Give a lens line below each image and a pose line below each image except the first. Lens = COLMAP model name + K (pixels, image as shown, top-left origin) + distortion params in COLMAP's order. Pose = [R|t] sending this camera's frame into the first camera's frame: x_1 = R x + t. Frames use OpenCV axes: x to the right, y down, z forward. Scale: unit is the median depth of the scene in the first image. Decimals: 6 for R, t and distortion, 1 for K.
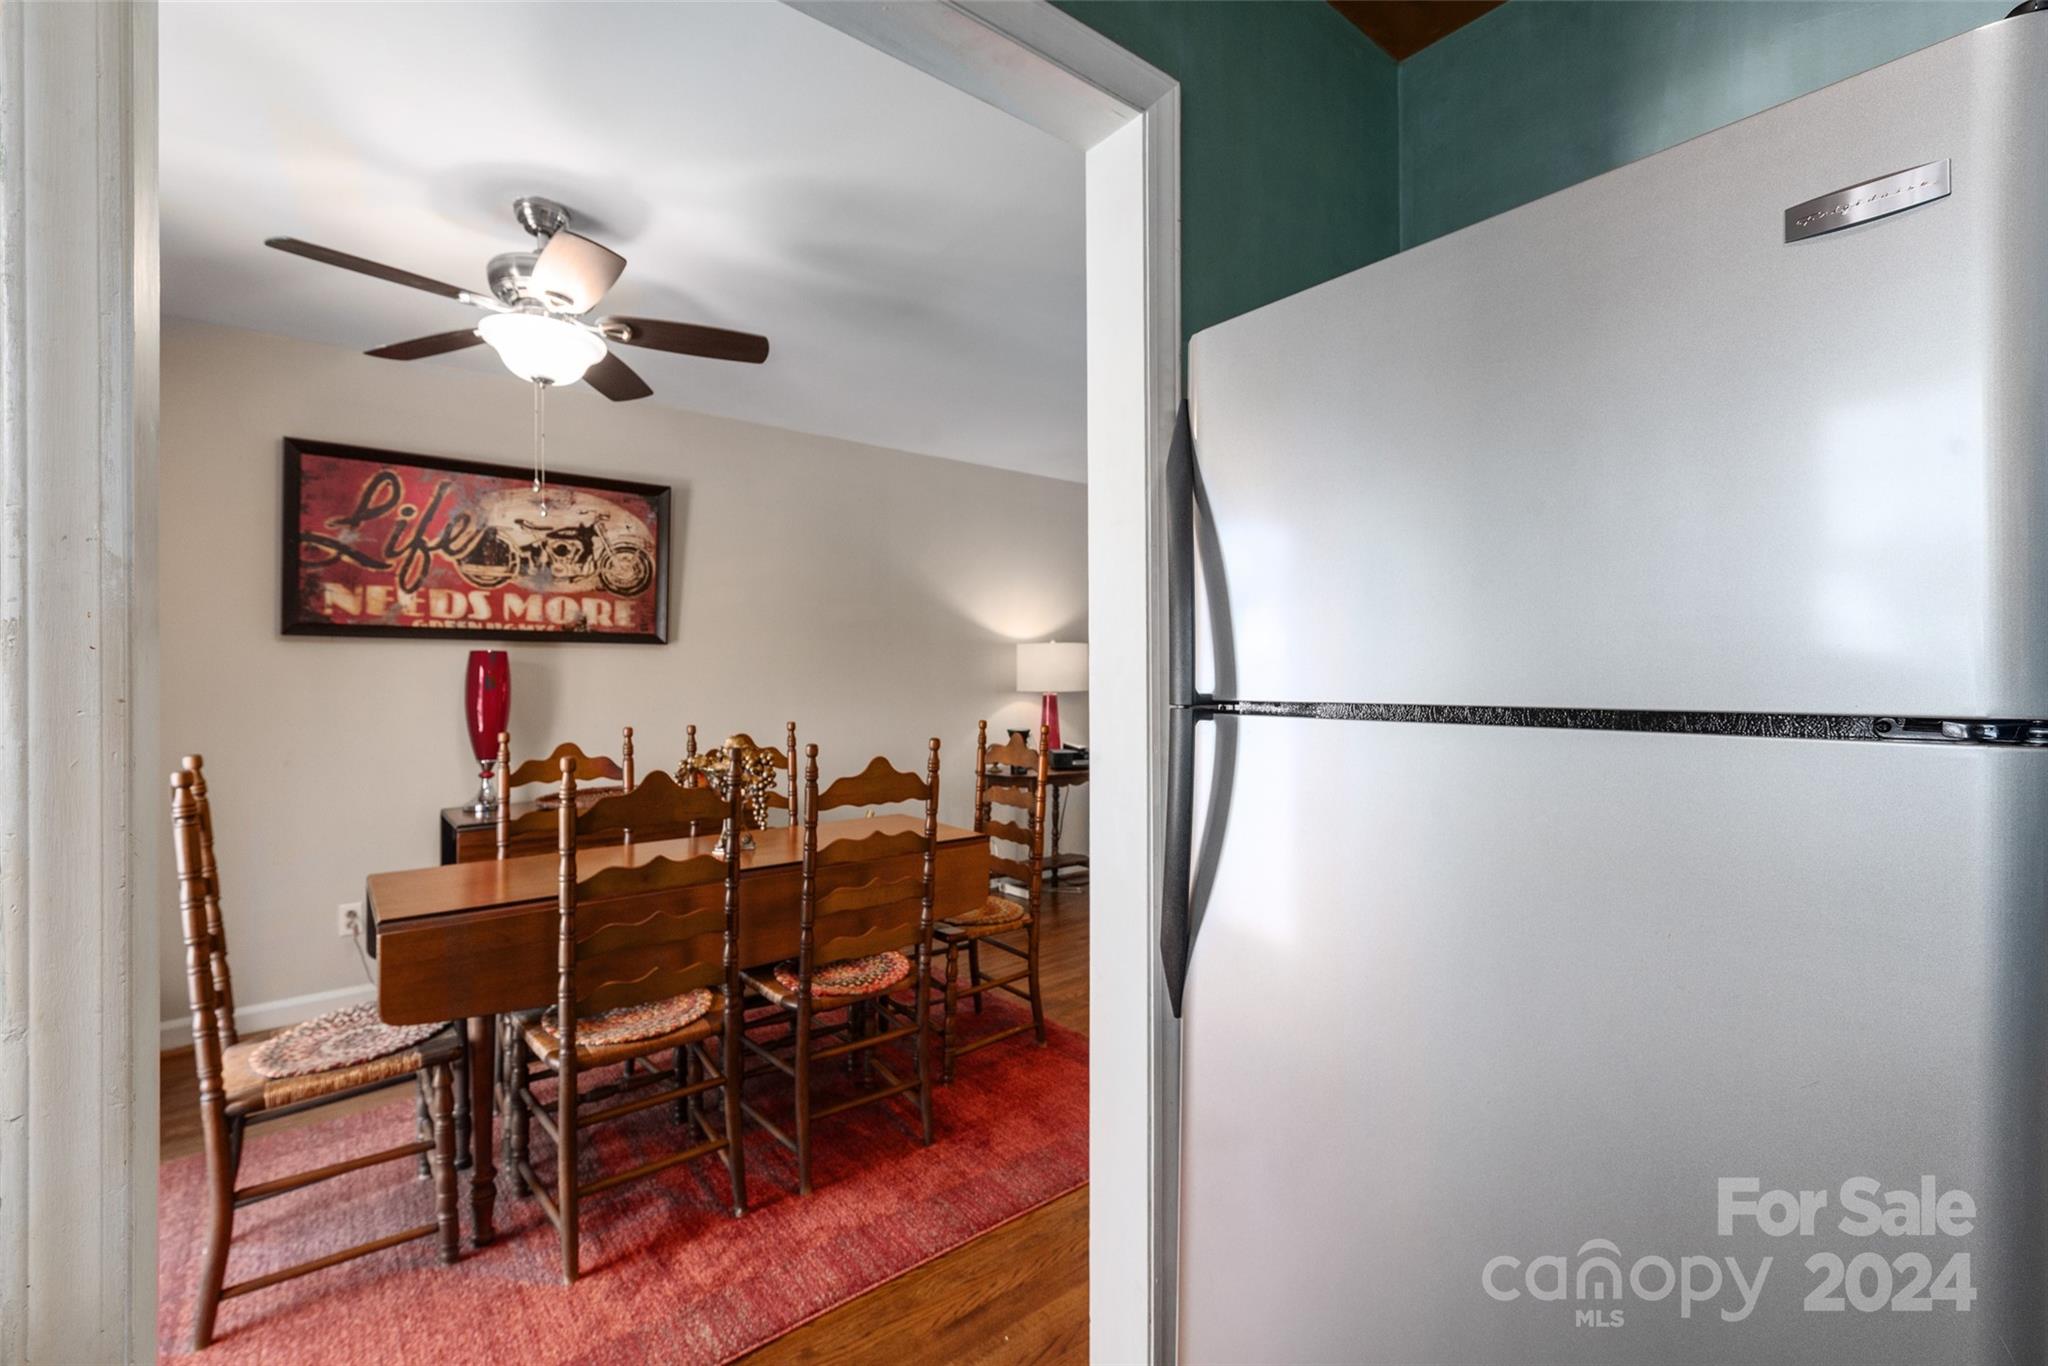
lens RADIAL K [[848.2, 0, 979.8], [0, 848.2, 673.2], [0, 0, 1]] dist [-0.001011, 0.000120]
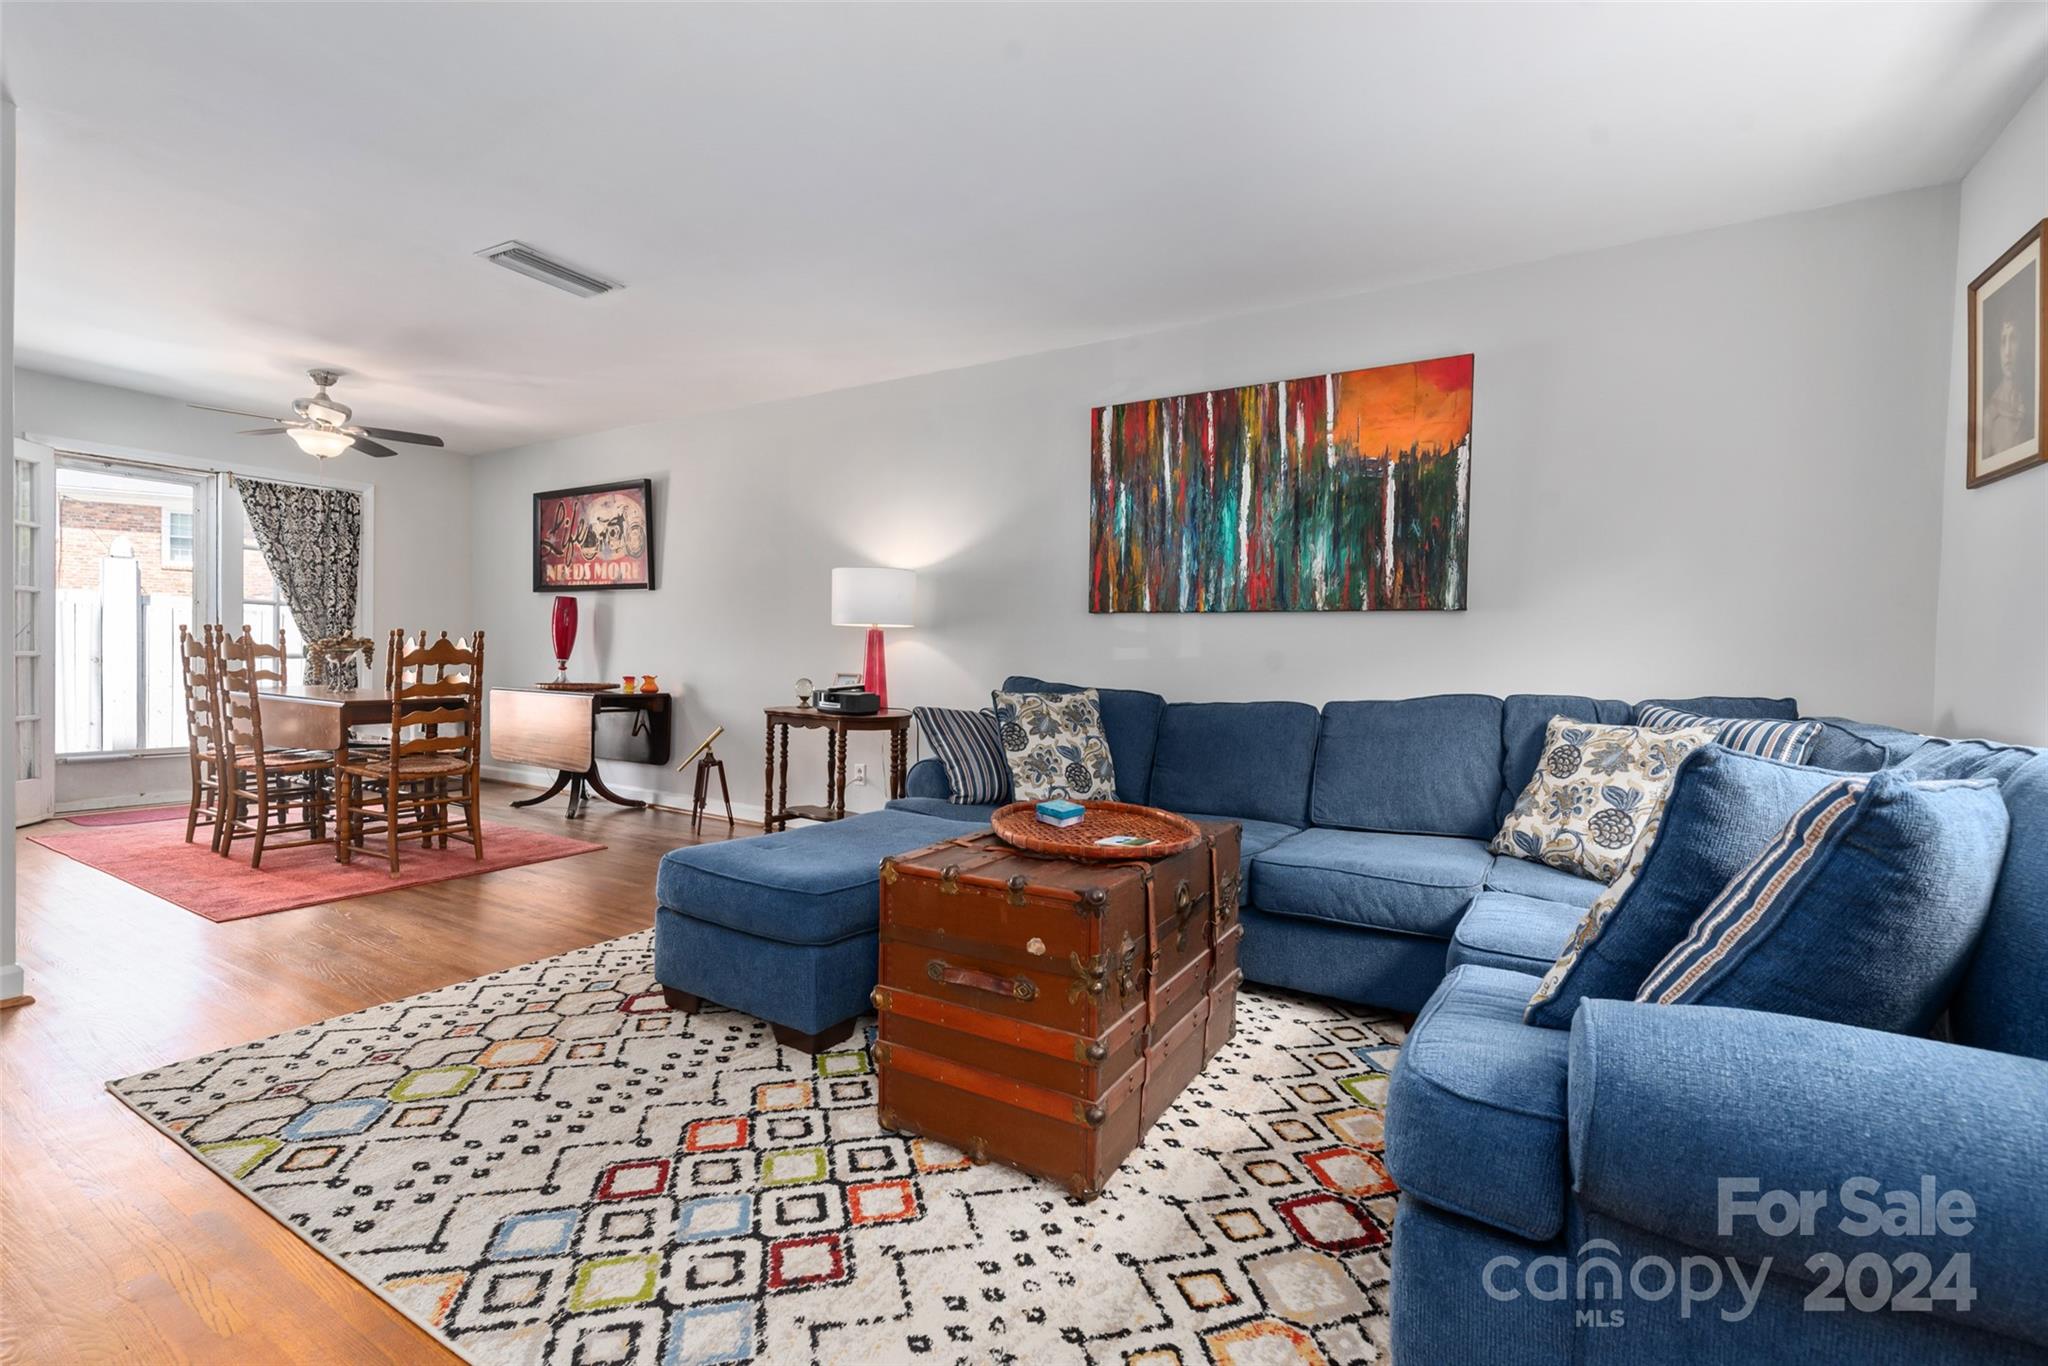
lens RADIAL K [[882.0, 0, 1012.0], [0, 882.0, 678.8], [0, 0, 1]] dist [-0.001253, 0.000327]
pose [[0.366701, 0.039362, -0.929506, 1.367687], [-0.022263, 0.999190, 0.033529, 0.057238], [0.930072, 0.008398, 0.367280, 1.127380]]
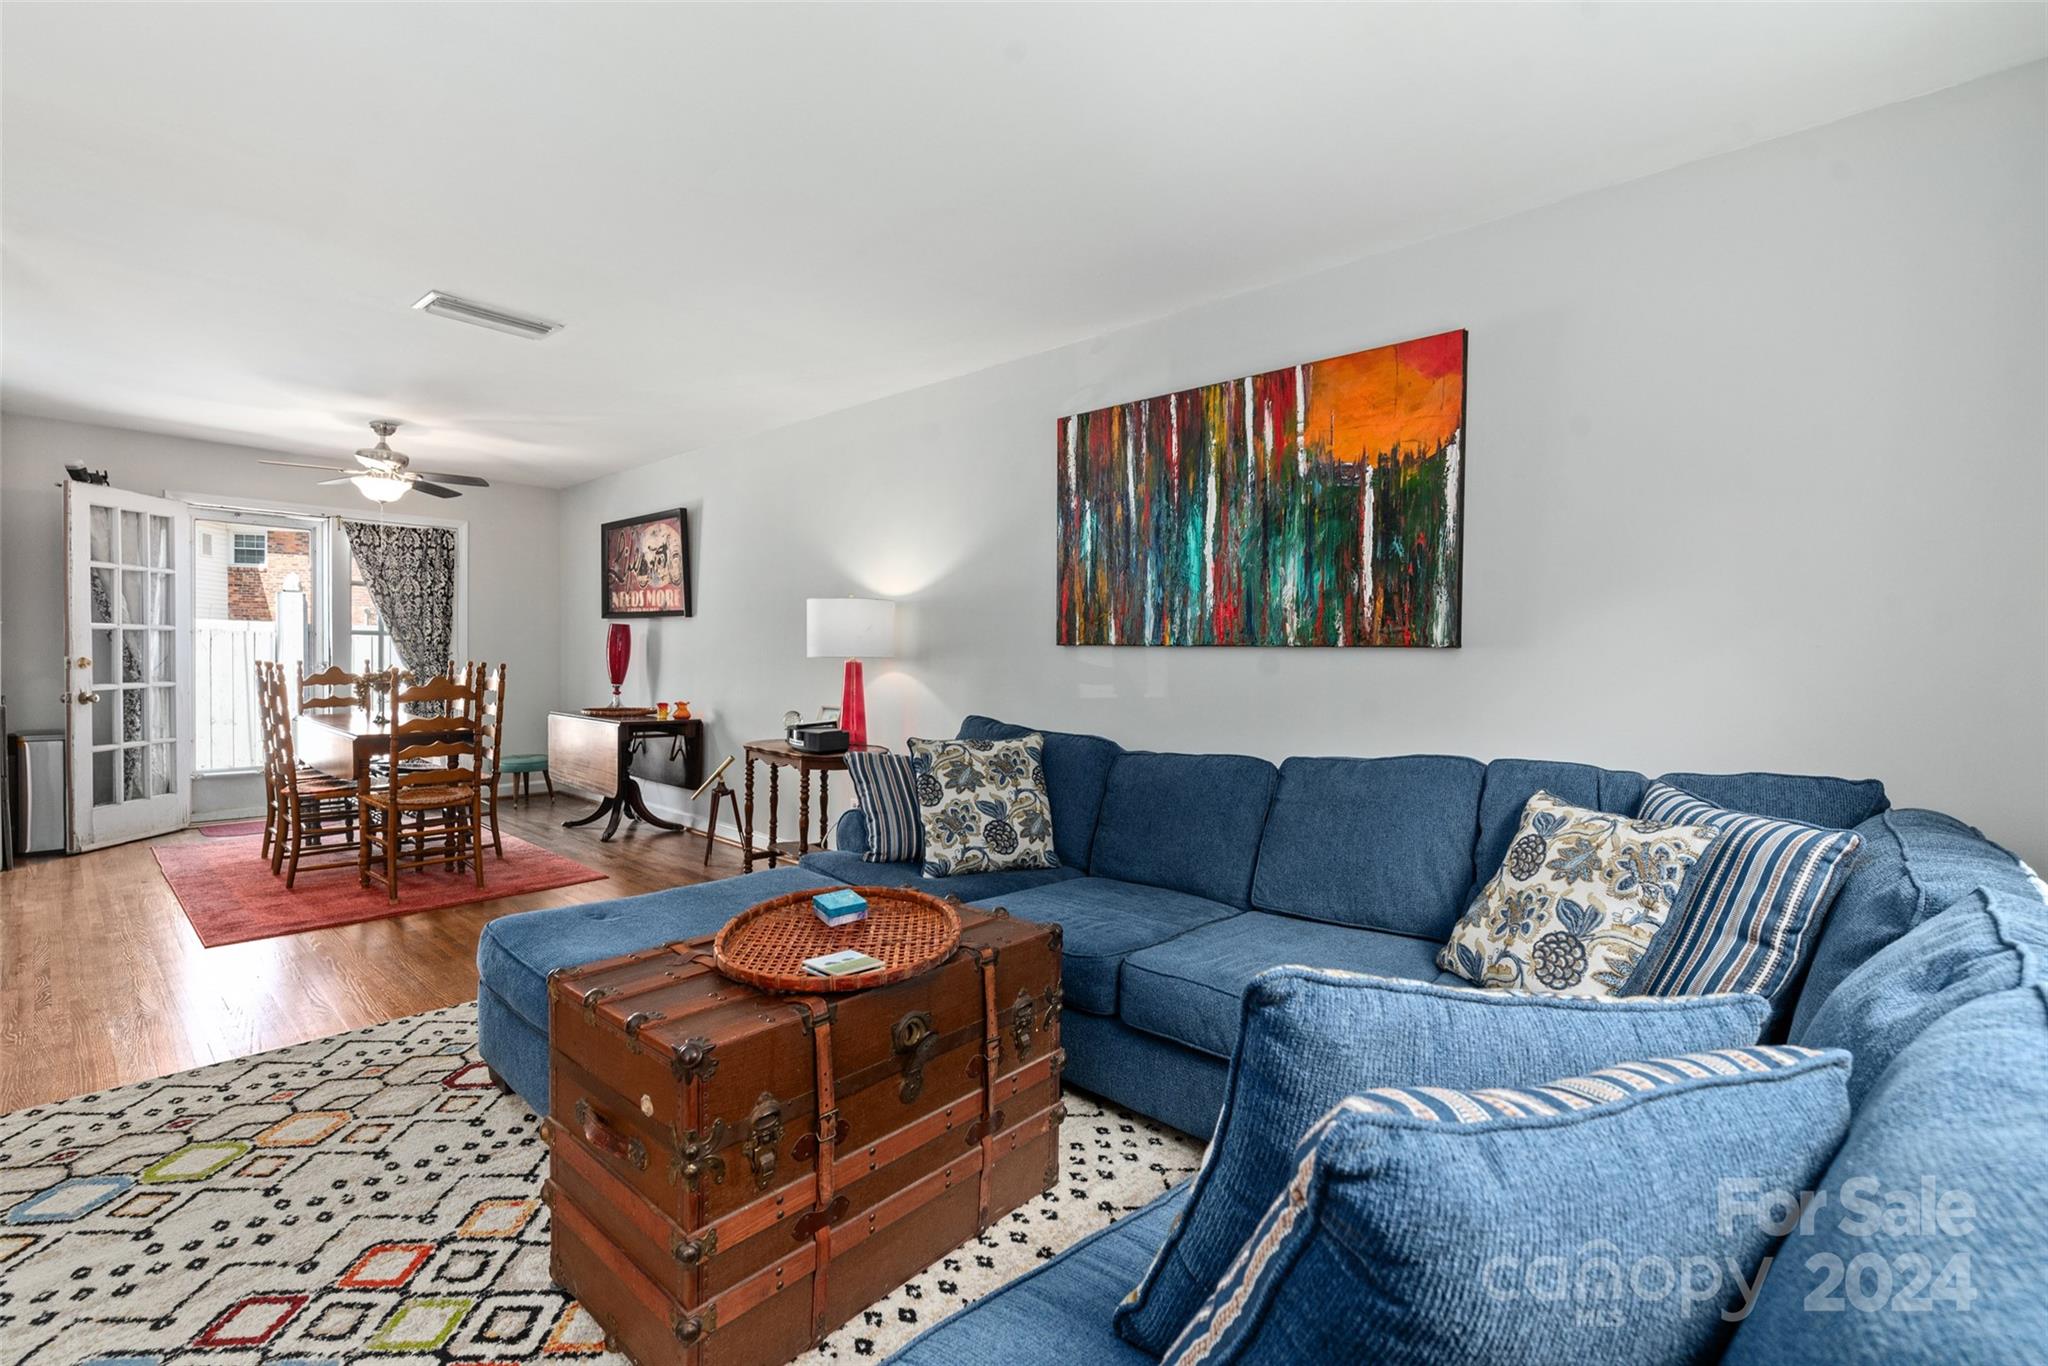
lens RADIAL K [[882.0, 0, 1012.0], [0, 882.0, 678.8], [0, 0, 1]] dist [-0.001253, 0.000327]
pose [[0.183152, 0.037273, -0.982378, 1.344194], [-0.014478, 0.999275, 0.035214, 0.011370], [0.982978, 0.007774, 0.183559, 1.400802]]
